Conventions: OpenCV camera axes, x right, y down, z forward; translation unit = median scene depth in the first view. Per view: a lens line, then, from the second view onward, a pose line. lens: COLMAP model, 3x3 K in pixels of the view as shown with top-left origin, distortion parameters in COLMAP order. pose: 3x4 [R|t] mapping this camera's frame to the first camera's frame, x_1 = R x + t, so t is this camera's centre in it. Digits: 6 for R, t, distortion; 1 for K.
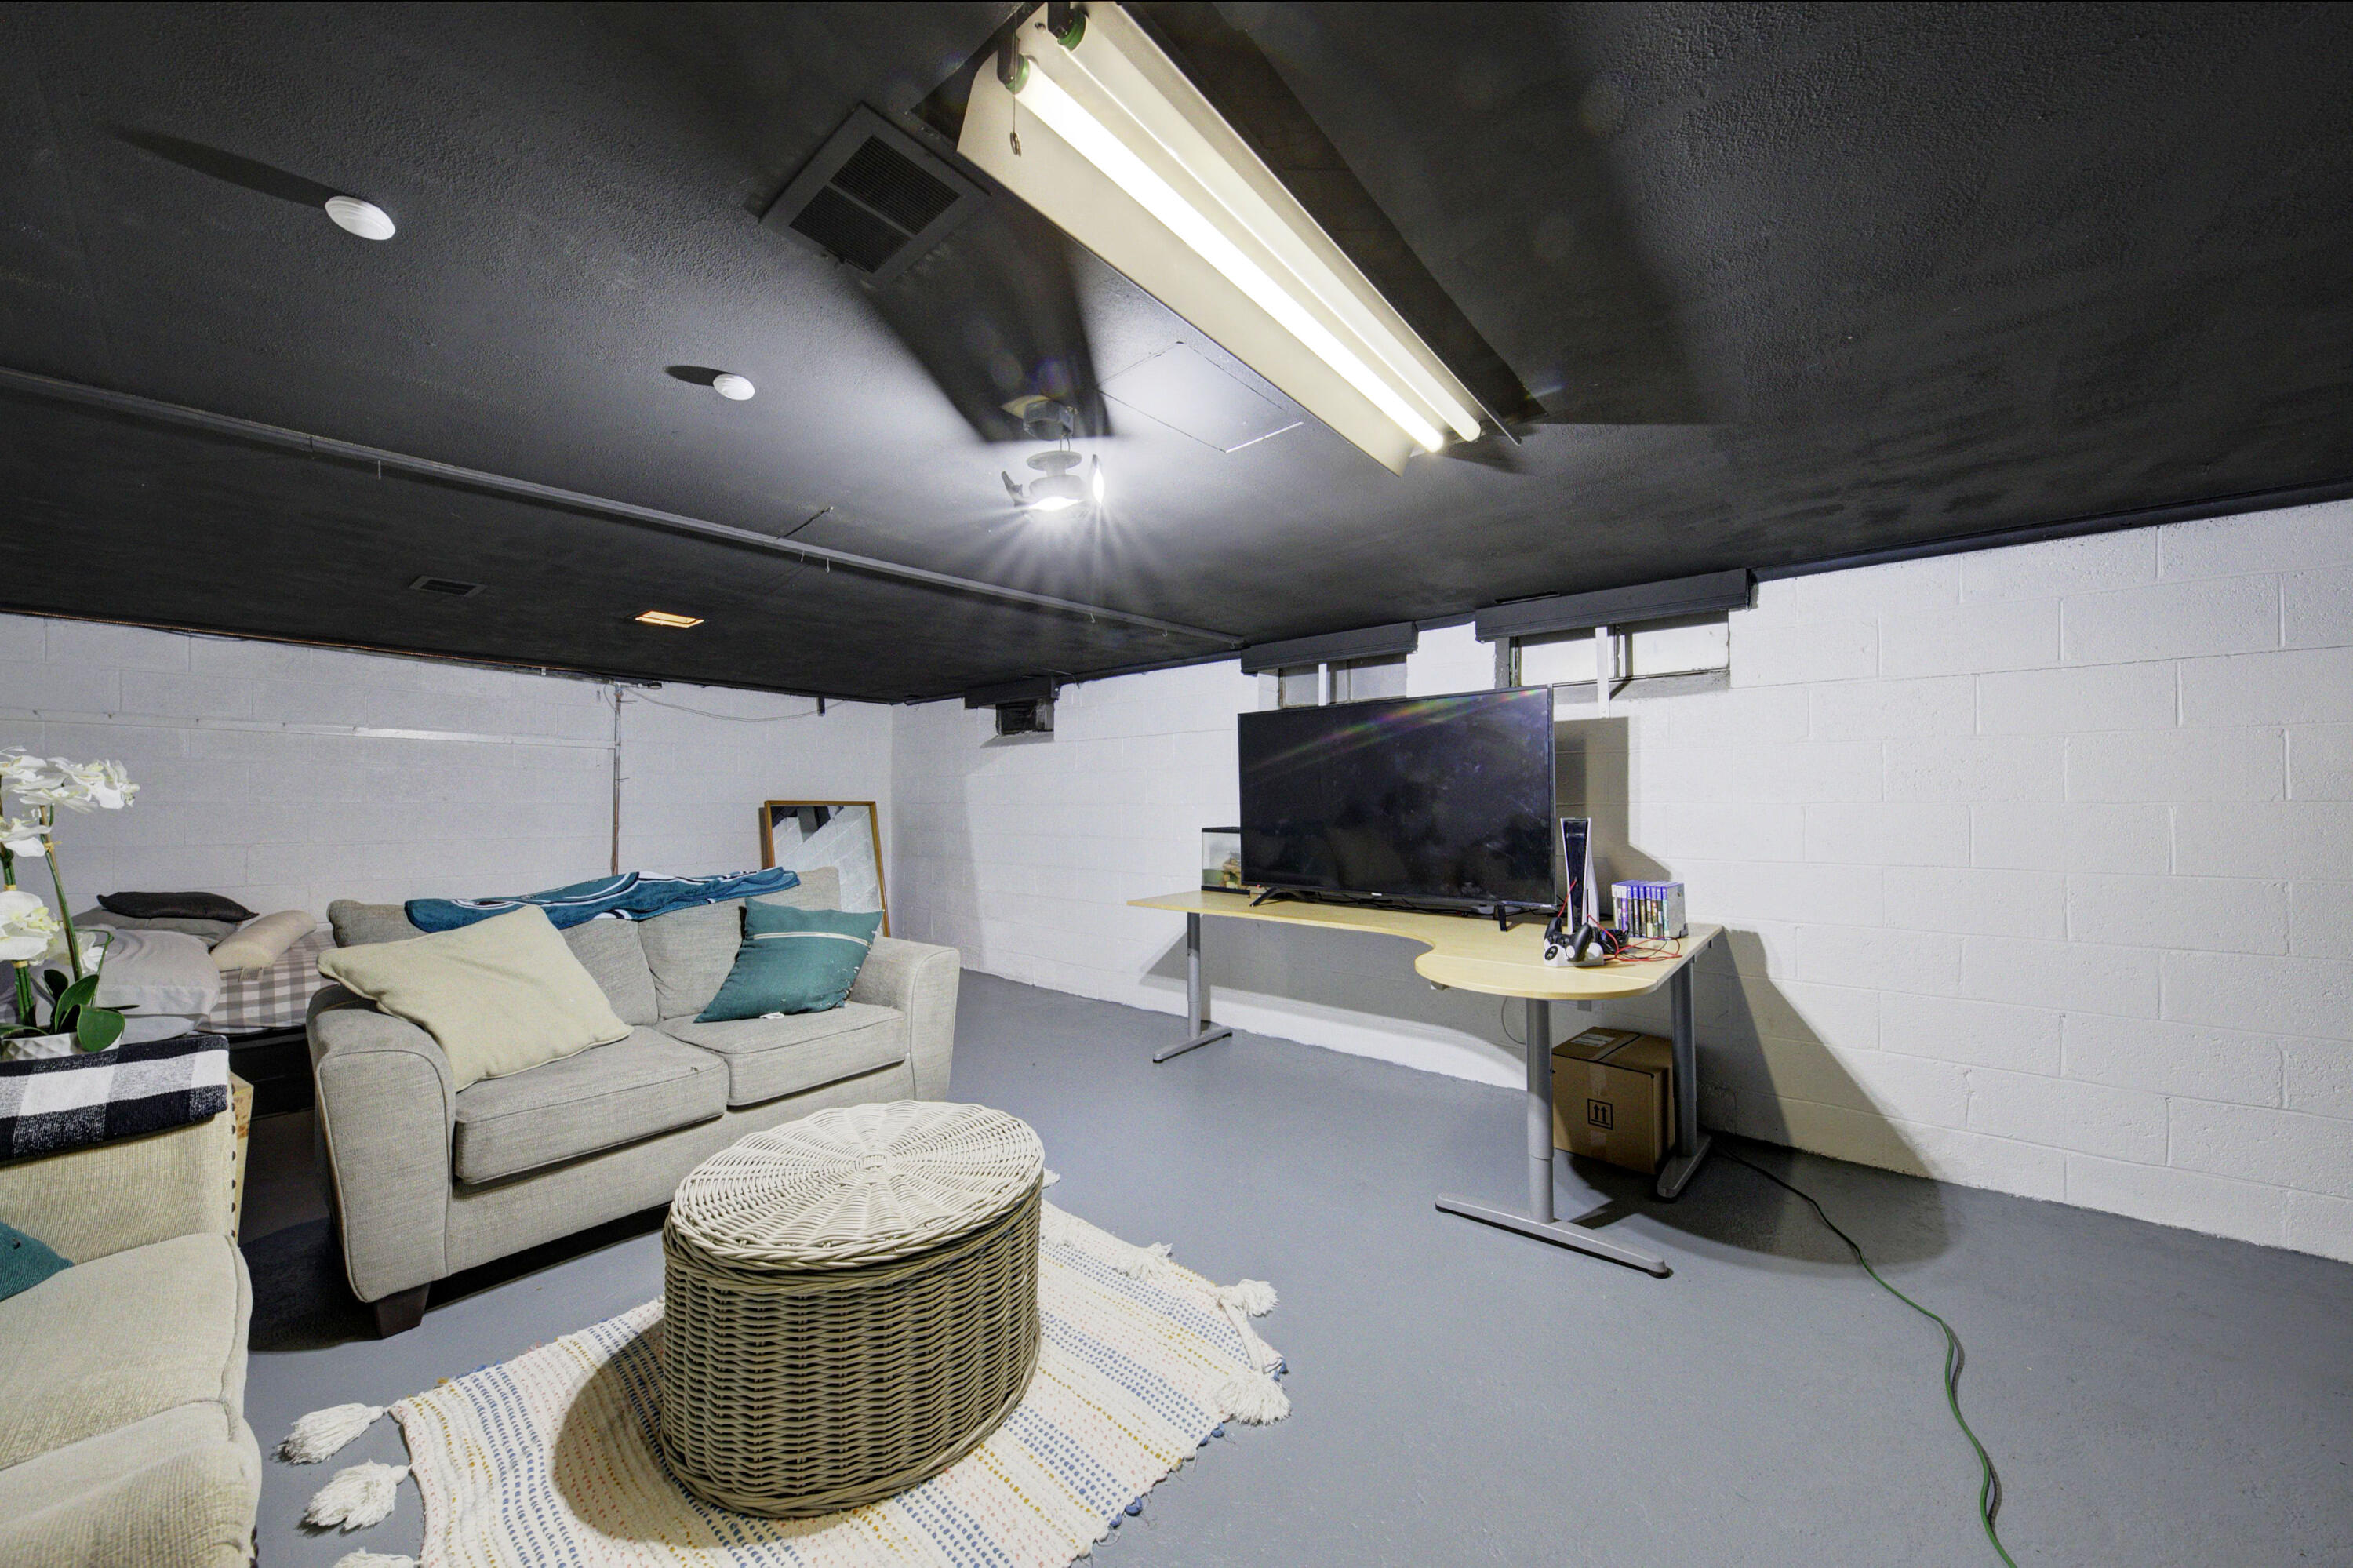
lens RADIAL K [[822.6, 0, 1180.3], [0, 822.6, 798.2], [0, 0, 1]] dist [0.014083, -0.008537]
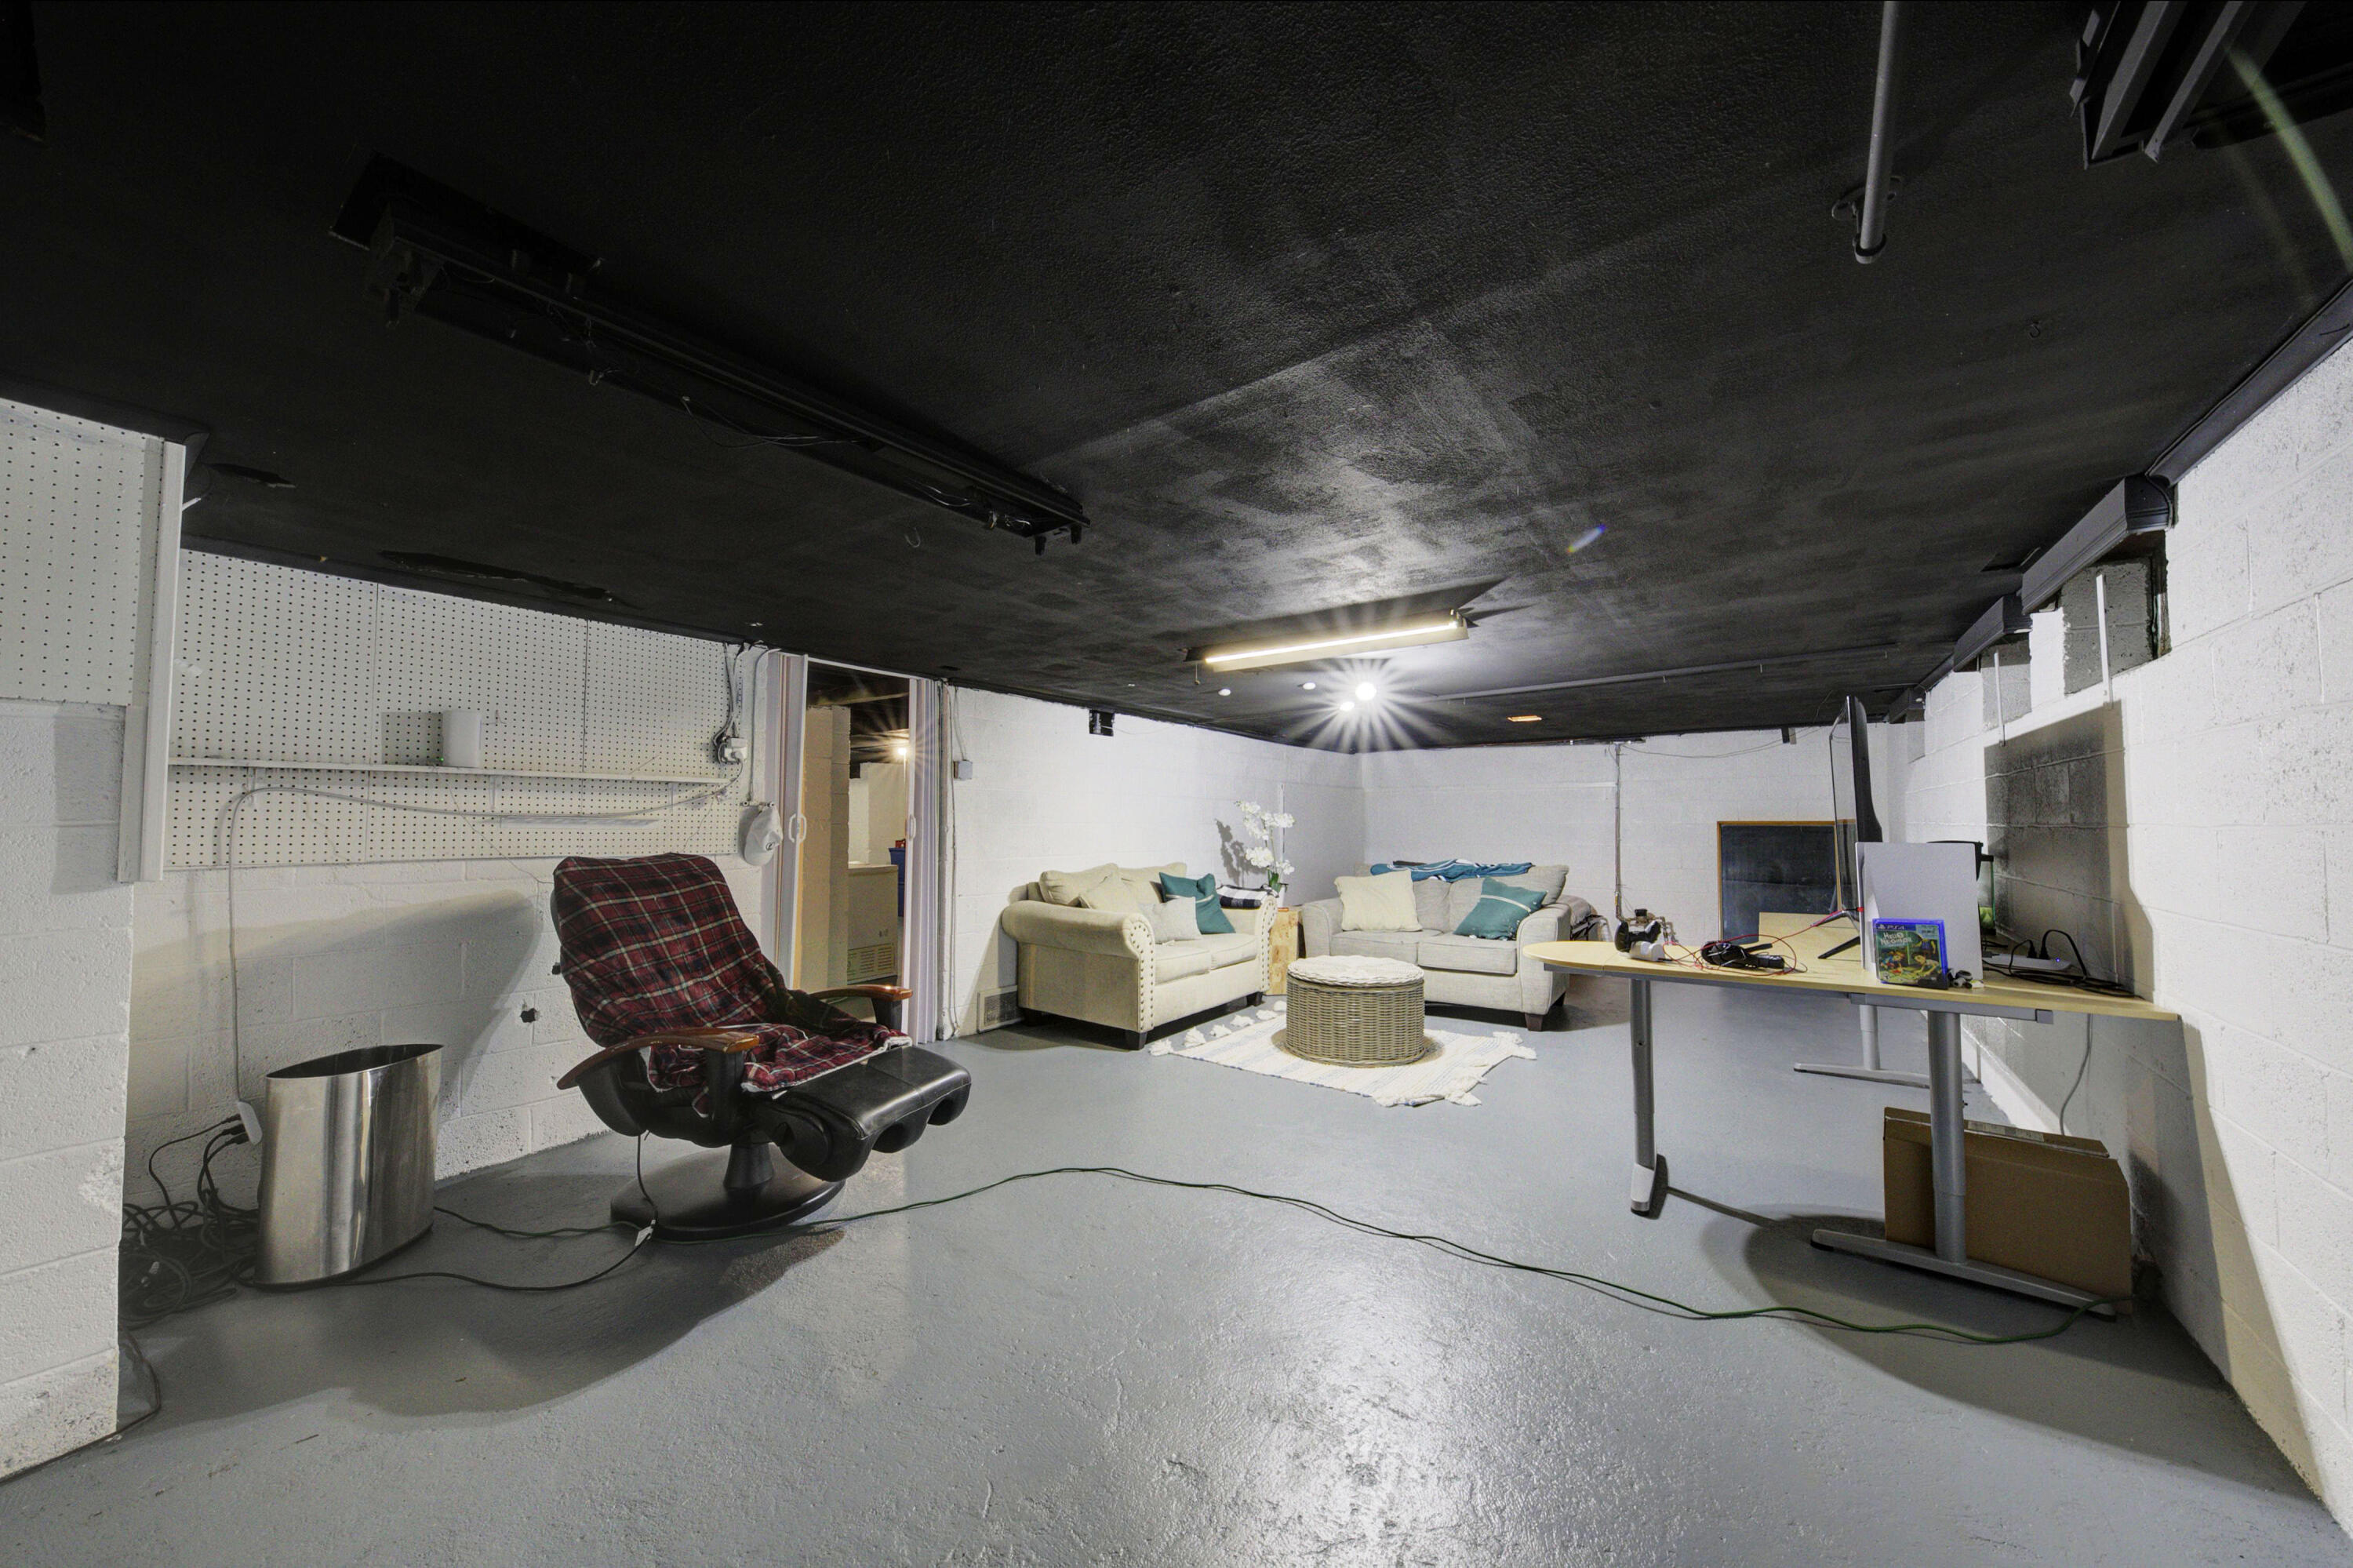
lens RADIAL K [[822.6, 0, 1180.3], [0, 822.6, 798.2], [0, 0, 1]] dist [0.014083, -0.008537]
pose [[0.068081, -0.032243, -0.997159, 1.388203], [0.016879, 0.999372, -0.031163, -0.009725], [0.997537, -0.014709, 0.068583, 0.193608]]
